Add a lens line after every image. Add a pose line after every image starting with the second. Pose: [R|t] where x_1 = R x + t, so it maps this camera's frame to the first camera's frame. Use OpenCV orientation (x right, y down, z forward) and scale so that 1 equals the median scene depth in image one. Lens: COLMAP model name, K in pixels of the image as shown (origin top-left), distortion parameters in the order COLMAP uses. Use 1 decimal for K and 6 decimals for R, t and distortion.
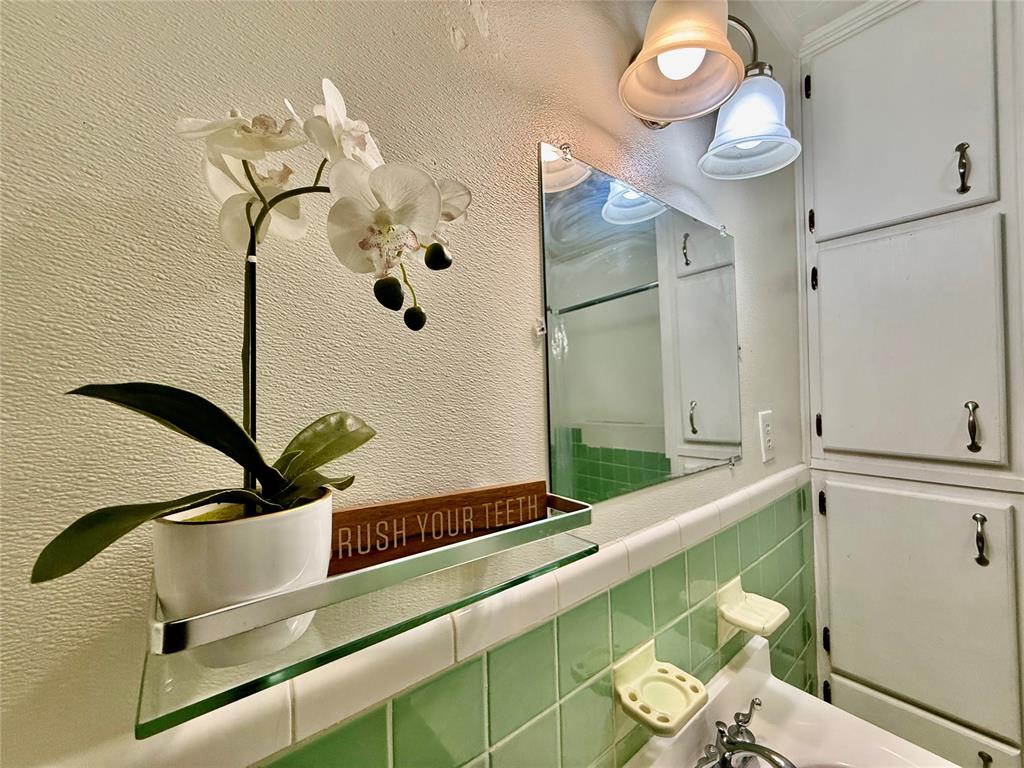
lens RADIAL K [[409.8, 0, 509.2], [0, 409.8, 383.6], [0, 0, 1]] dist [-0.000610, 0.000064]
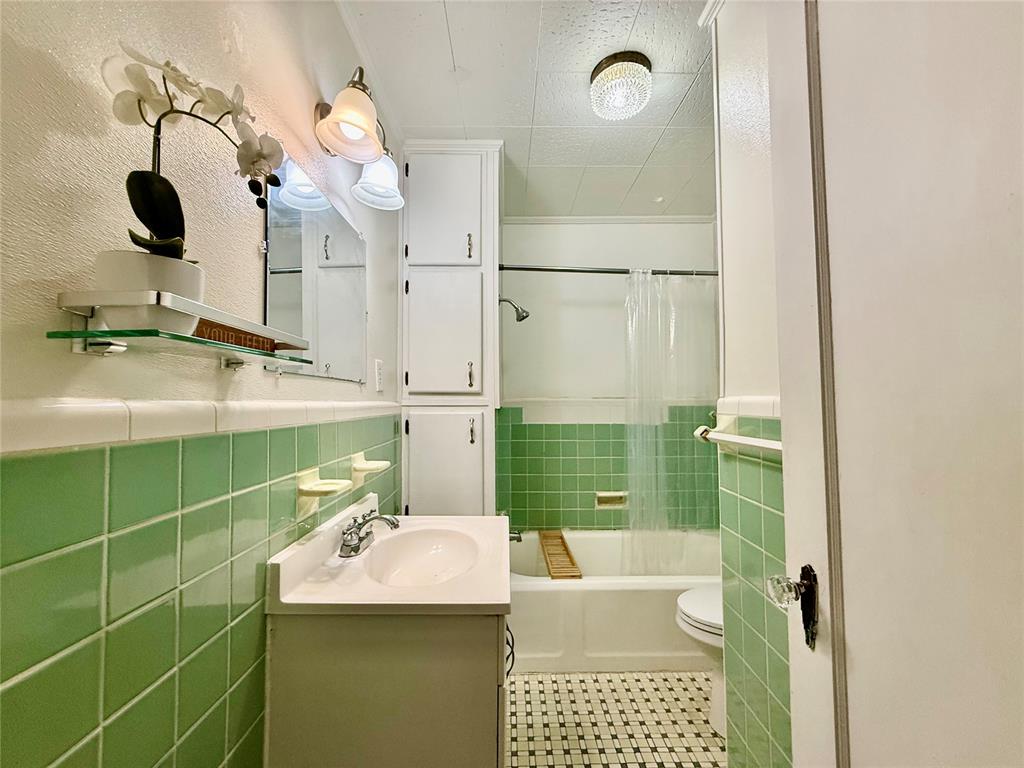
lens RADIAL K [[409.8, 0, 509.2], [0, 409.8, 383.6], [0, 0, 1]] dist [-0.000610, 0.000064]
pose [[0.625489, 0.051674, 0.778520, -0.299545], [-0.014474, 0.998401, -0.054640, 0.257142], [-0.780099, 0.022908, 0.625237, -0.392796]]
